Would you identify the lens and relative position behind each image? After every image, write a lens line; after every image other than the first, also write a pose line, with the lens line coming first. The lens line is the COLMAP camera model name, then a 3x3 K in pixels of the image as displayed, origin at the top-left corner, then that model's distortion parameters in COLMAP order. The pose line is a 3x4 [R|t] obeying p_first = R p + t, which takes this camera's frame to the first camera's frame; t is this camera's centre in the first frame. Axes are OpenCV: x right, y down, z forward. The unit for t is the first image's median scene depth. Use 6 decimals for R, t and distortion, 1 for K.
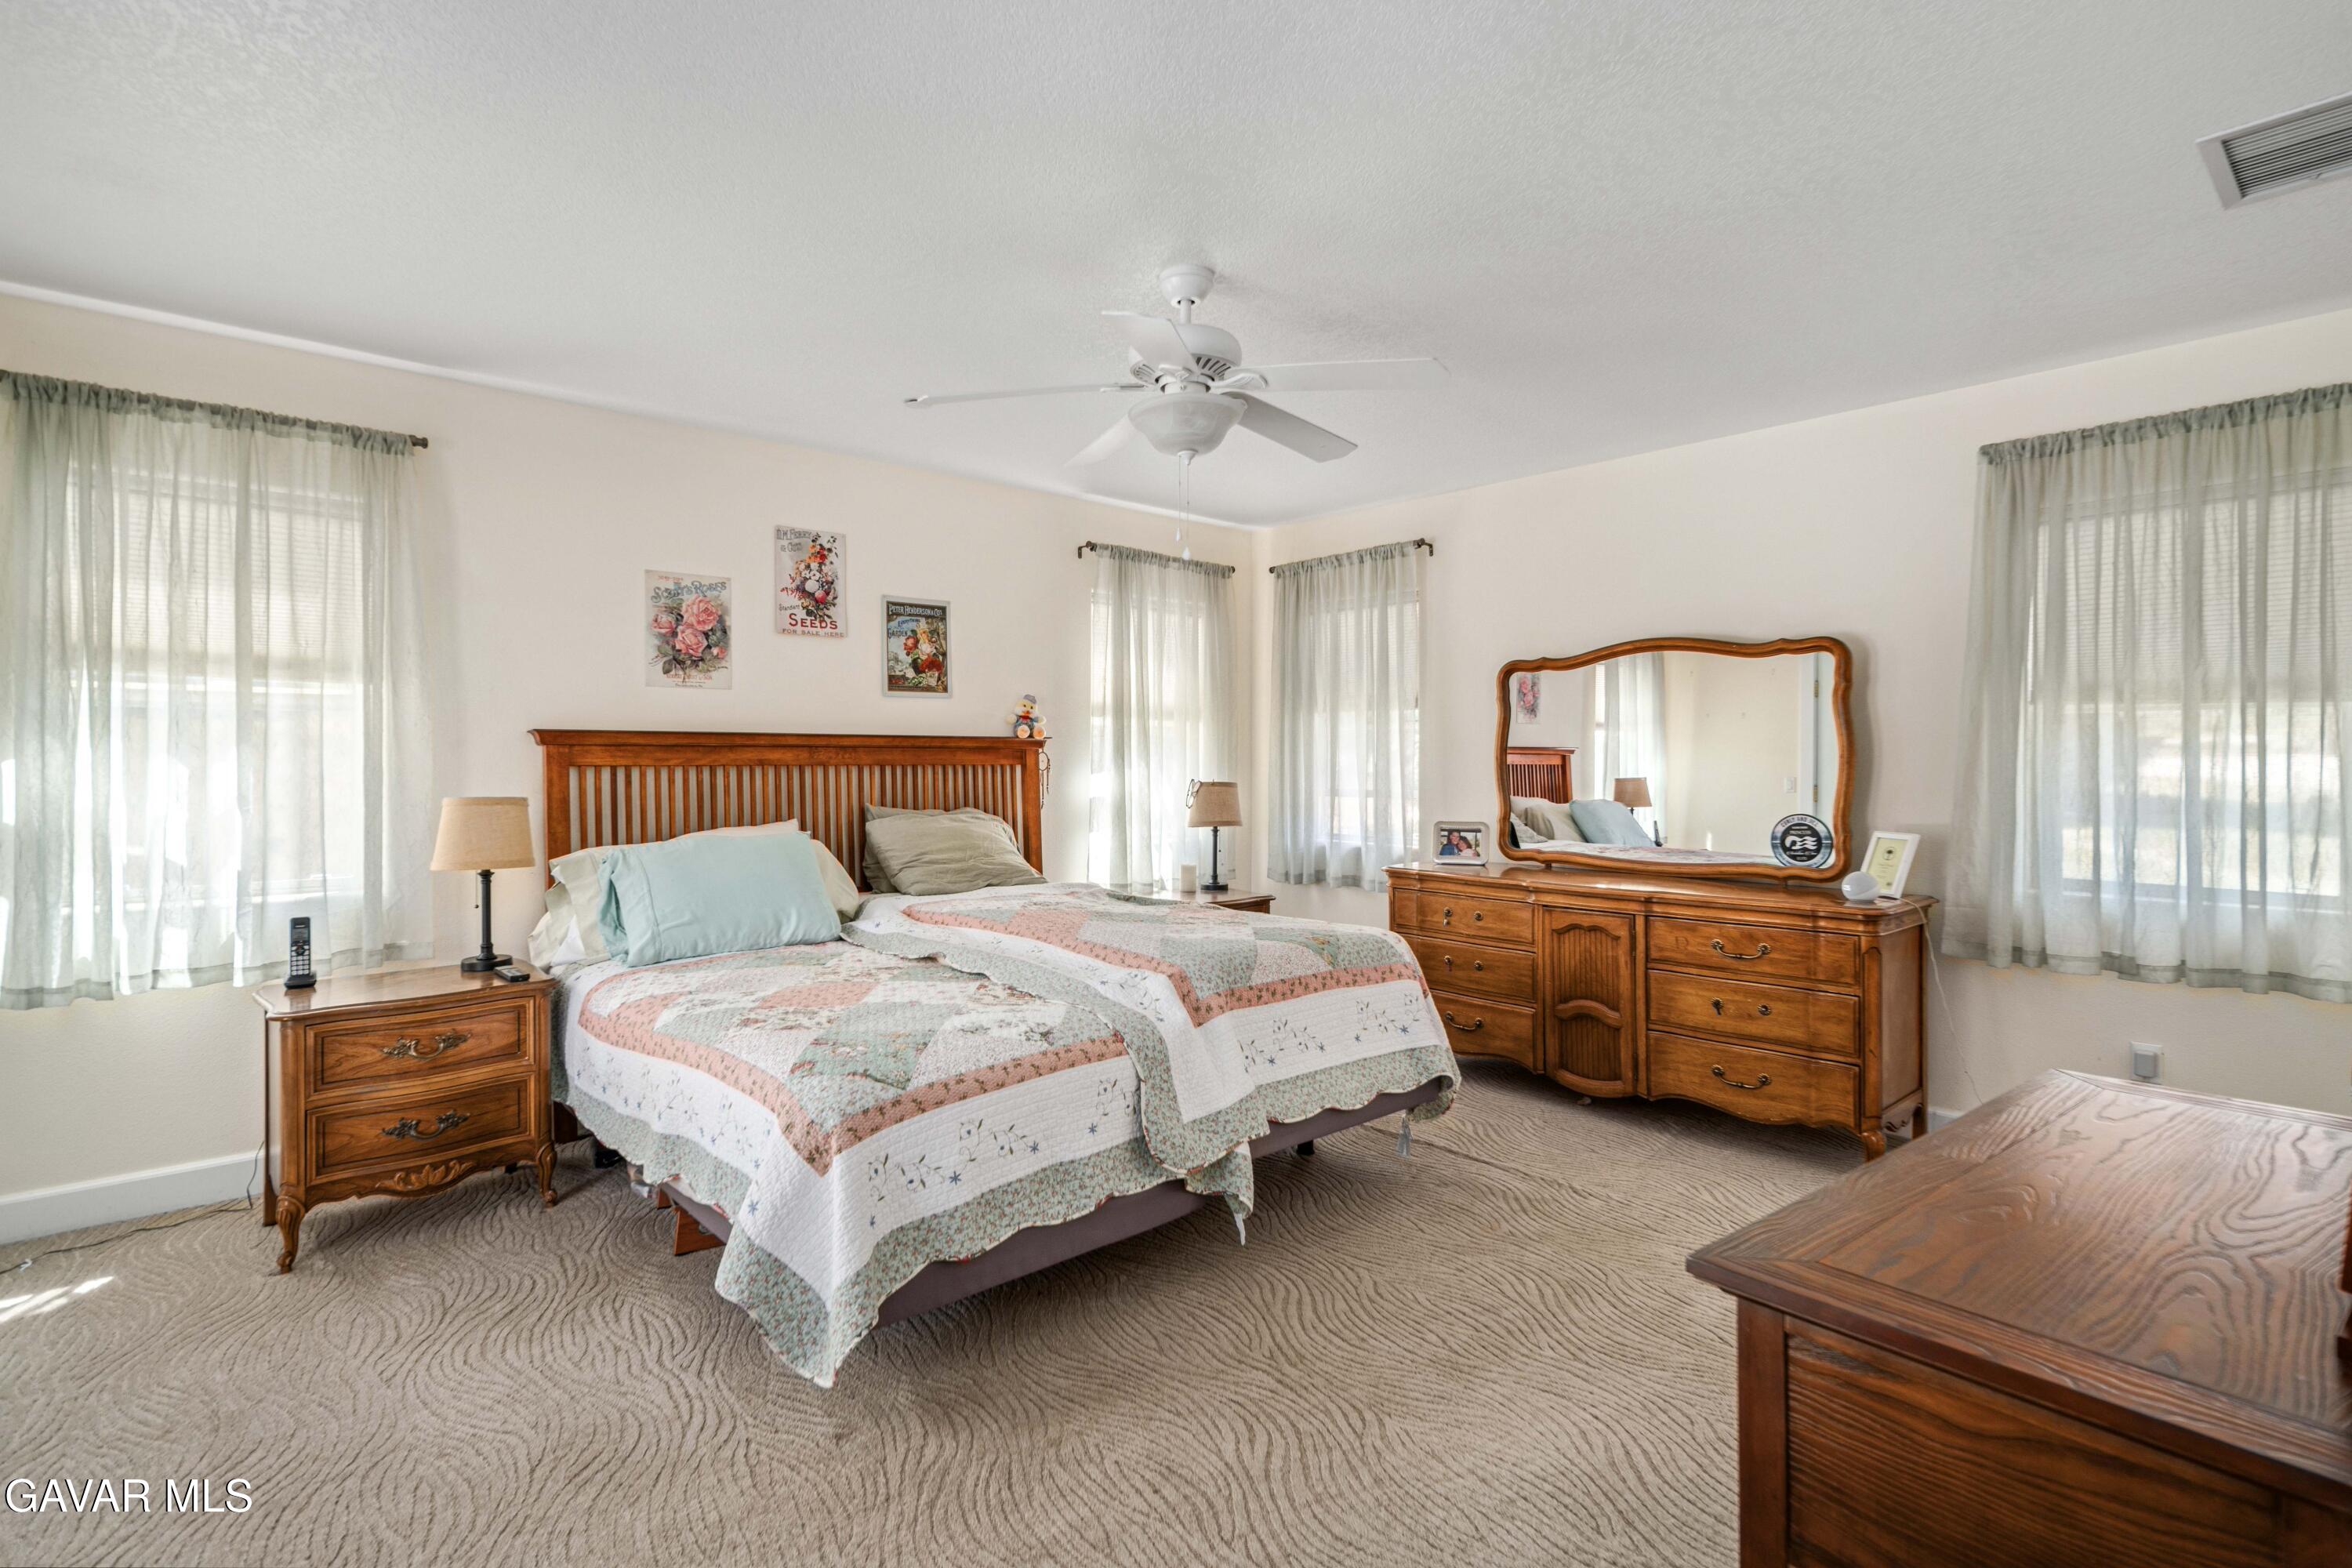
lens RADIAL K [[1132.6, 0, 1157.1], [0, 1132.6, 765.4], [0, 0, 1]] dist [-0.000188, 0.000494]
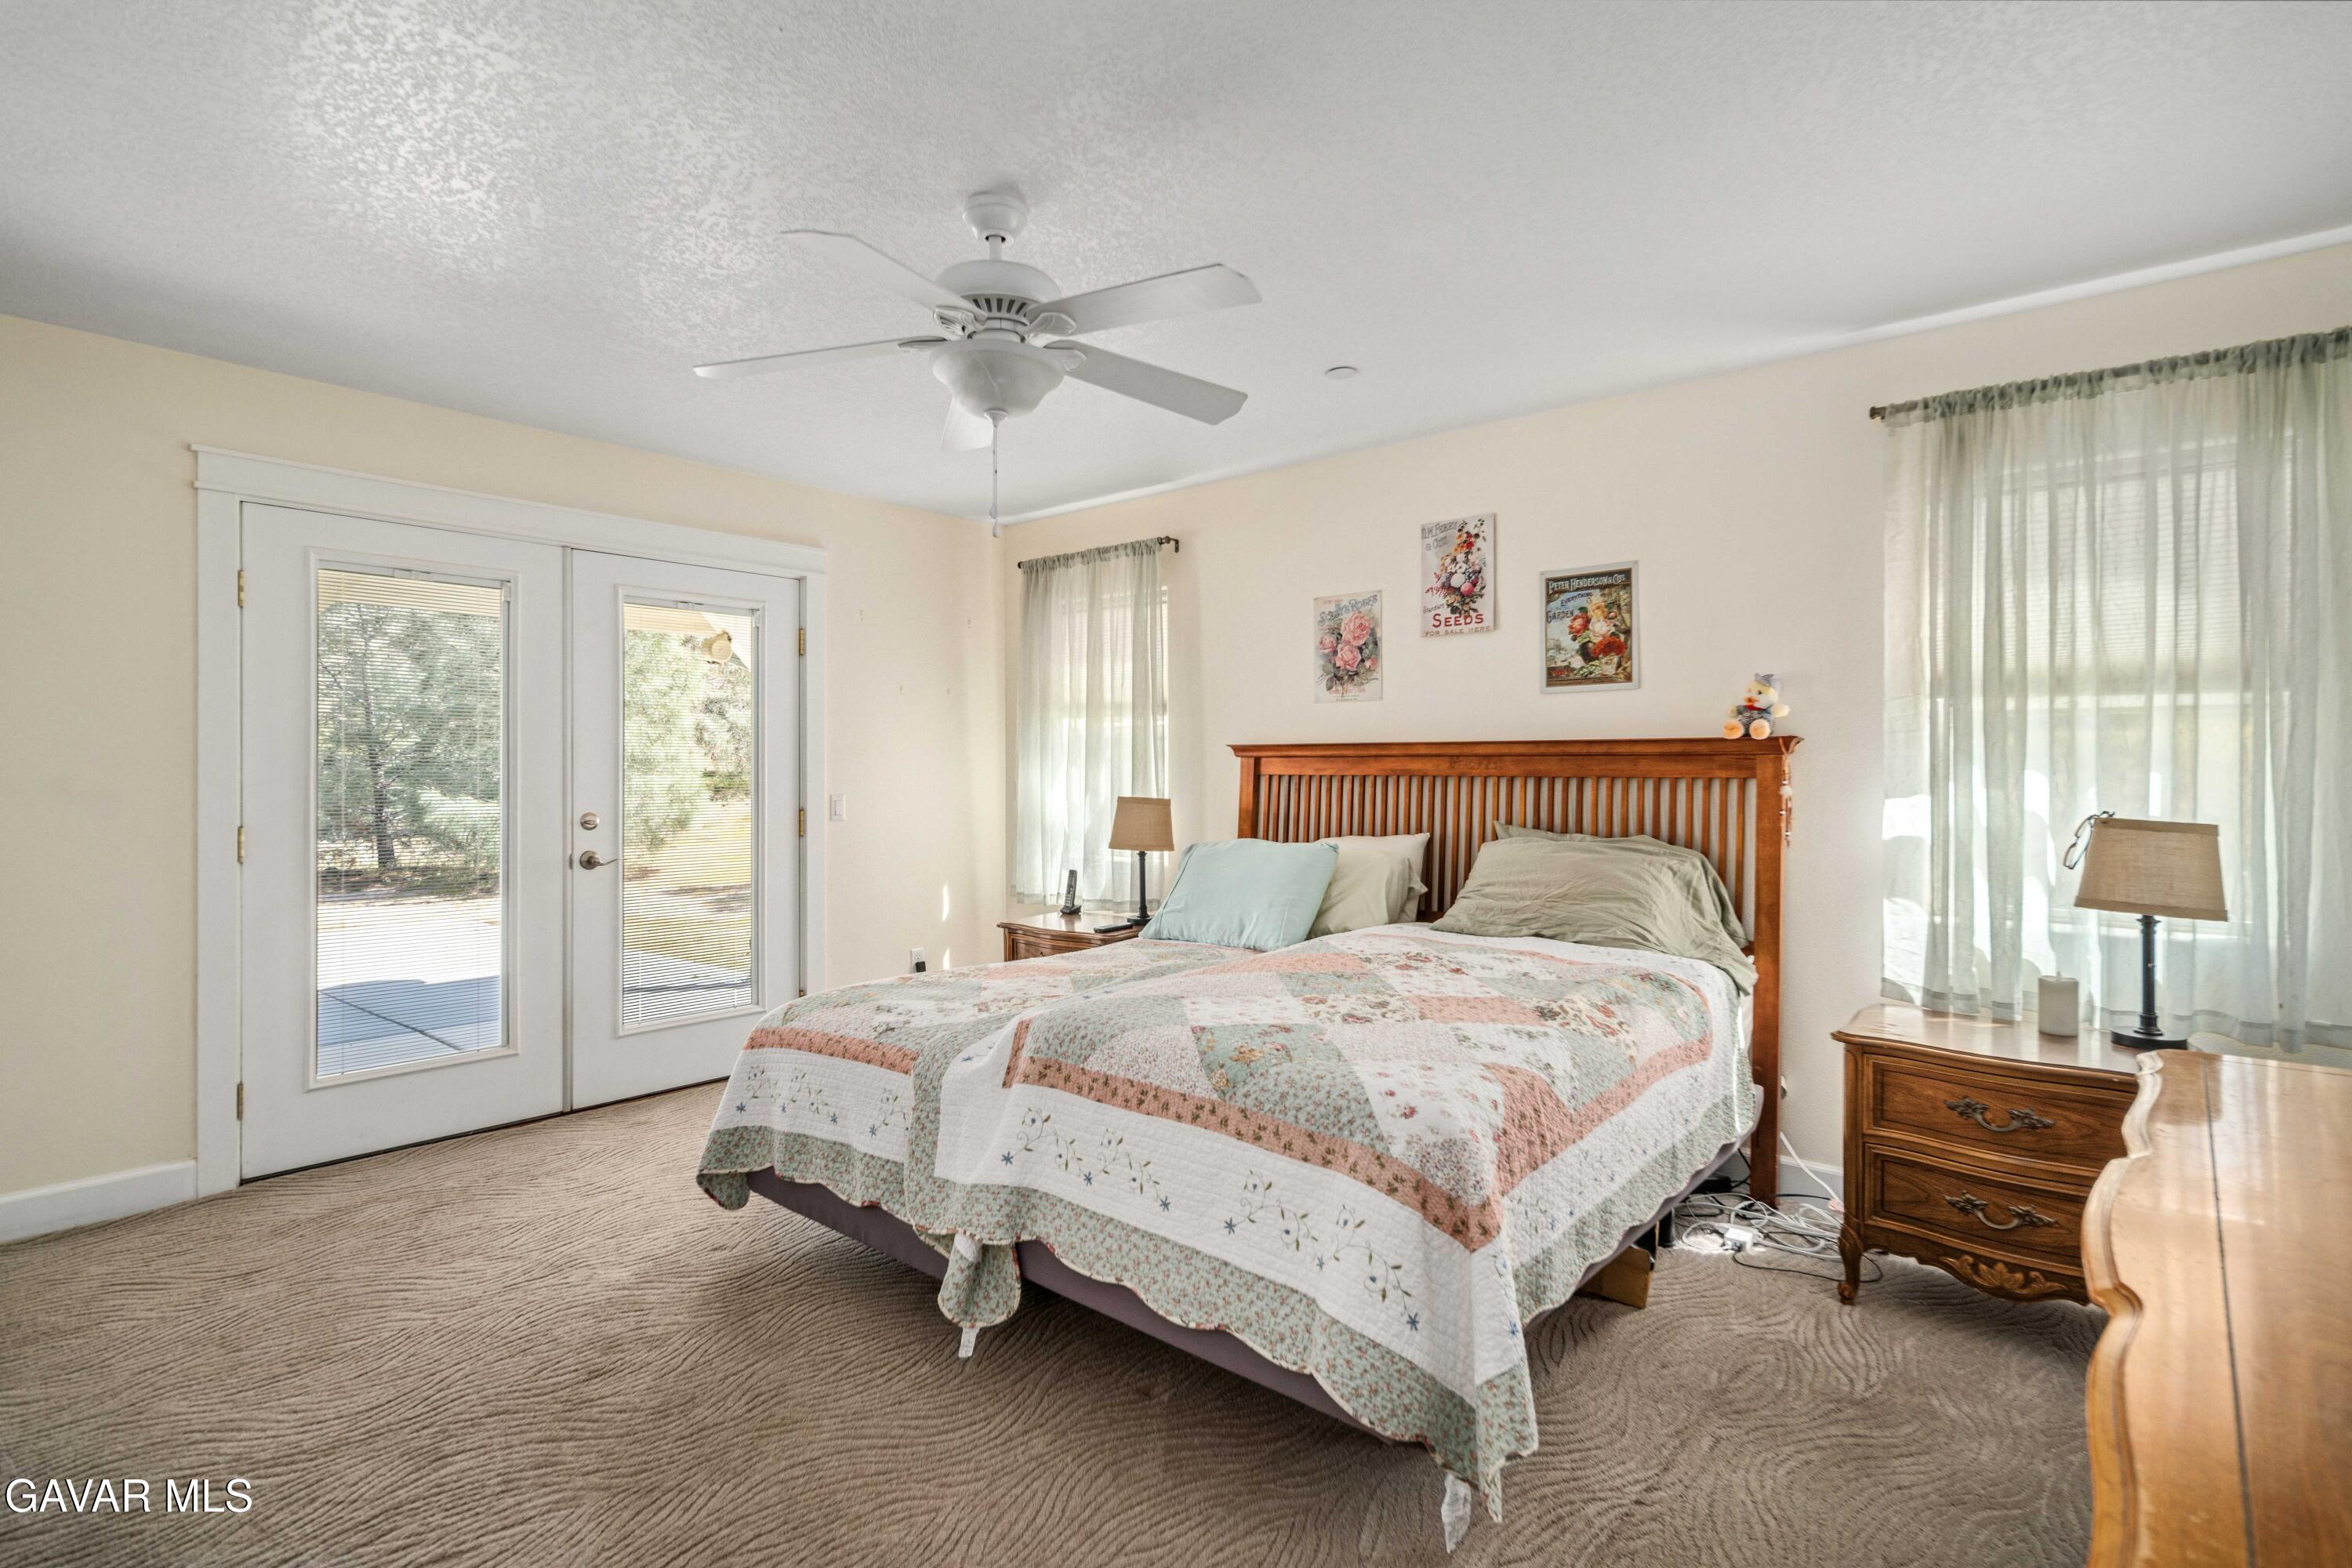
lens RADIAL K [[1132.6, 0, 1157.1], [0, 1132.6, 765.4], [0, 0, 1]] dist [-0.000188, 0.000494]
pose [[0.131266, -0.001986, -0.991345, 0.570136], [-0.006980, 0.999971, -0.002928, -0.004525], [0.991323, 0.007304, 0.131248, 0.642158]]
